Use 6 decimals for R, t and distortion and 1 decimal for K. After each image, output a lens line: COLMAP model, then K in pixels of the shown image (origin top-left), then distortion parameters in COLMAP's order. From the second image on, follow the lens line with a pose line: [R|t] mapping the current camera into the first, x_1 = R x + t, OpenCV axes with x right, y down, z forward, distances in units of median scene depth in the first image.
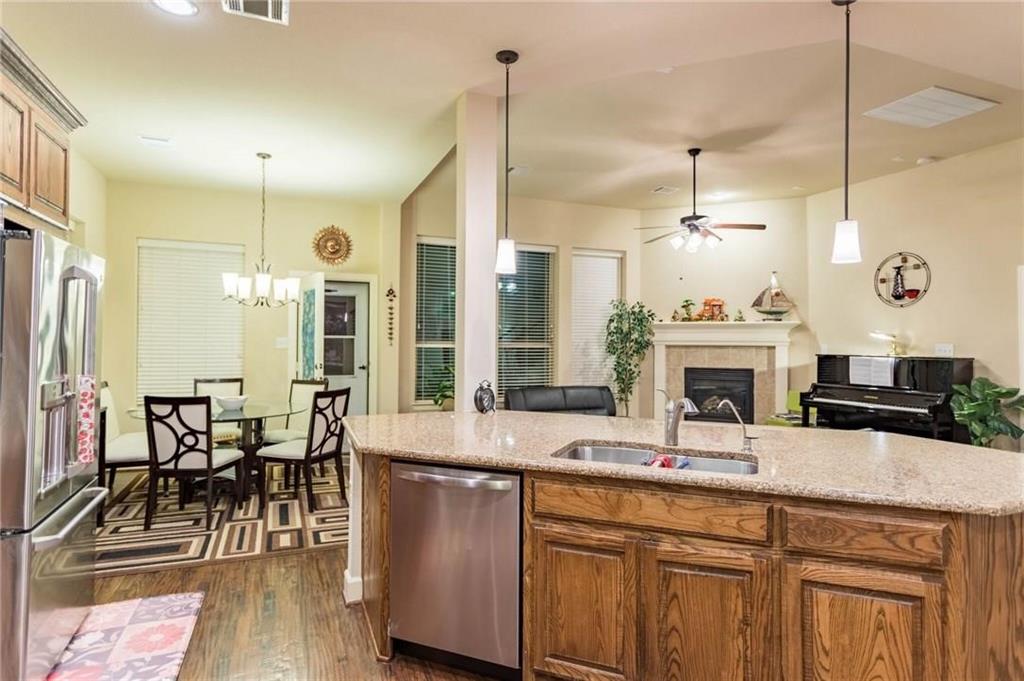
lens RADIAL K [[565.1, 0, 515.0], [0, 565.1, 338.5], [0, 0, 1]] dist [0.000152, 0.003018]
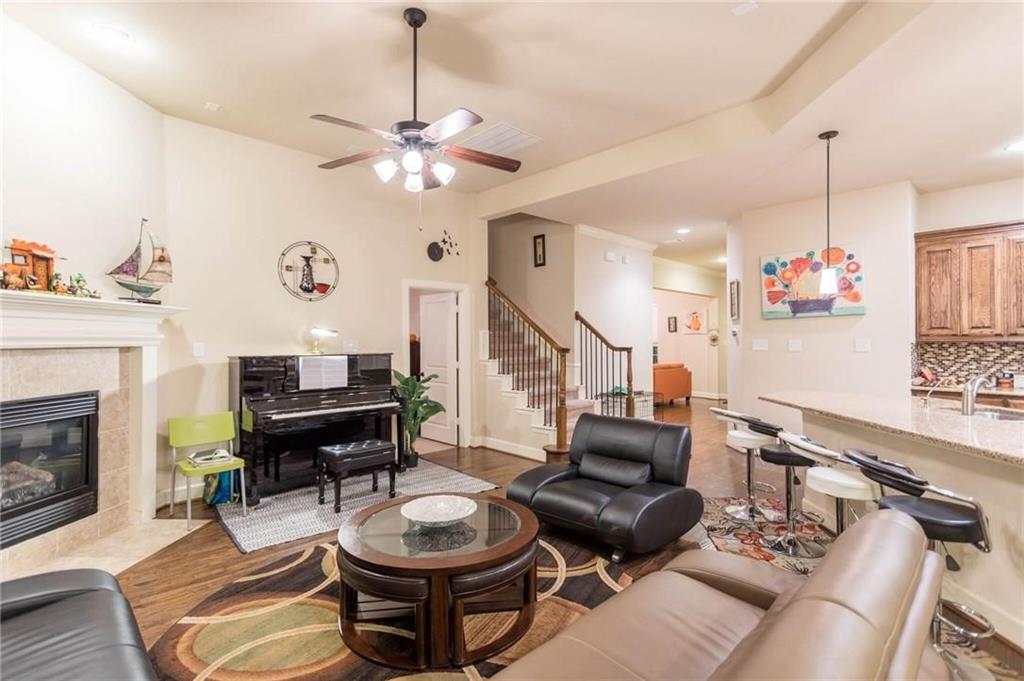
lens RADIAL K [[483.8, 0, 512.0], [0, 483.8, 340.5], [0, 0, 1]] dist [0.001516, 0.000558]
pose [[-0.372946, -0.008962, 0.927810, -0.167205], [-0.007714, 0.999949, 0.006558, 0.001197], [-0.927821, -0.004711, -0.372996, 0.957387]]
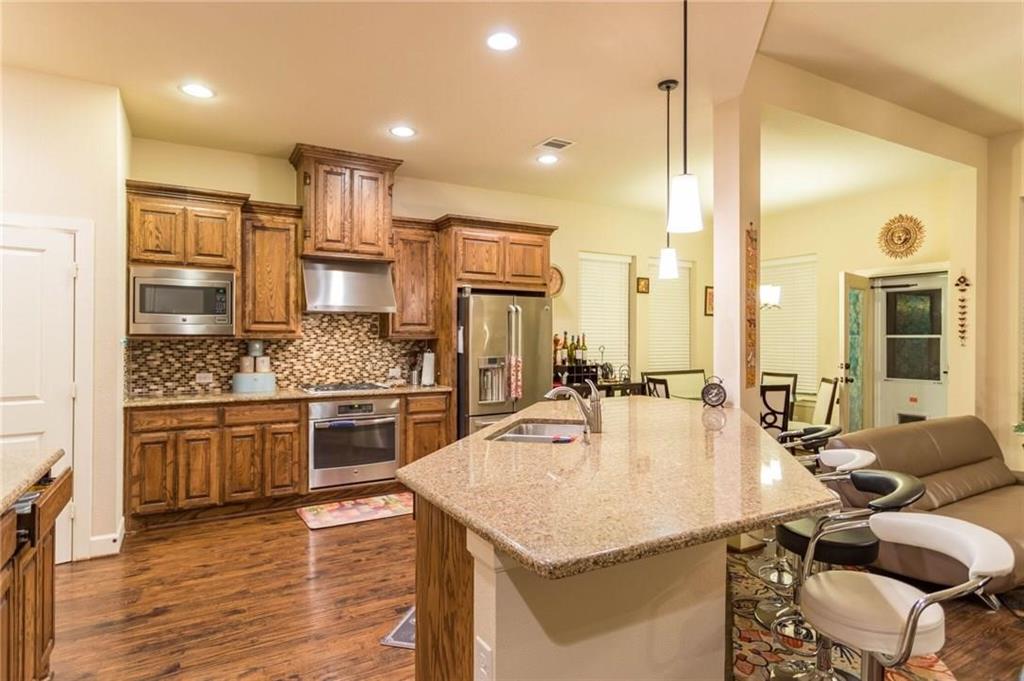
lens RADIAL K [[565.1, 0, 515.0], [0, 565.1, 338.5], [0, 0, 1]] dist [0.000152, 0.003018]
pose [[0.135887, -0.007913, -0.990693, 0.510205], [0.003717, 0.999965, -0.007477, 0.005135], [0.990717, -0.002667, 0.135912, 0.264437]]
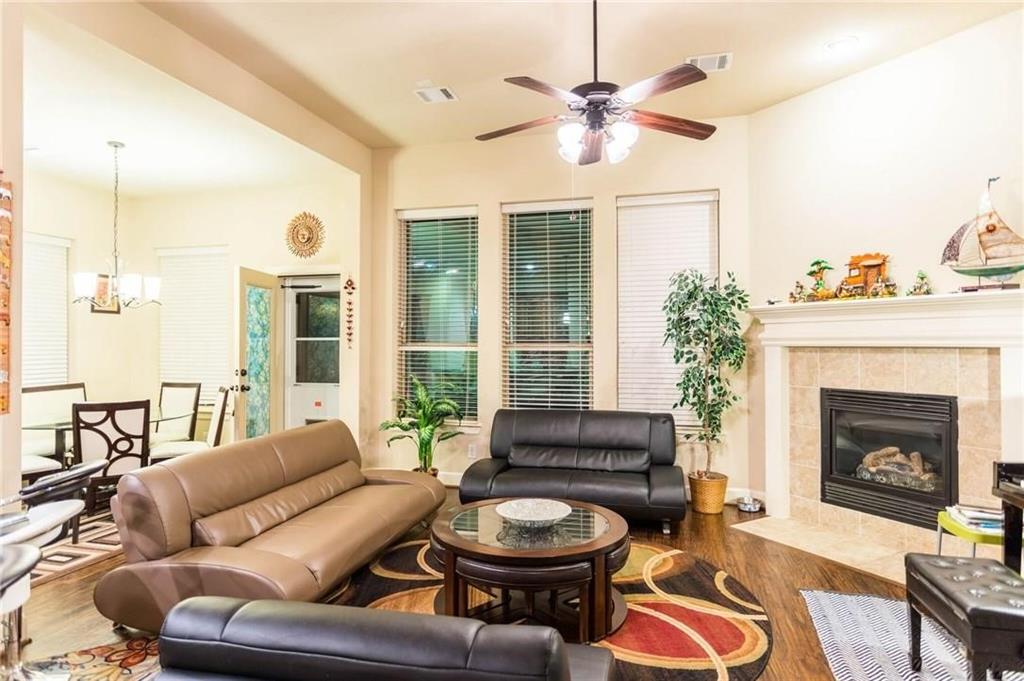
lens RADIAL K [[594.4, 0, 512.0], [0, 594.4, 340.5], [0, 0, 1]] dist [-0.003762, -0.000056]
pose [[0.799910, -0.010506, -0.600029, 0.499396], [0.011870, 0.999928, -0.001684, 0.004973], [0.600003, -0.005775, 0.799977, 0.466989]]
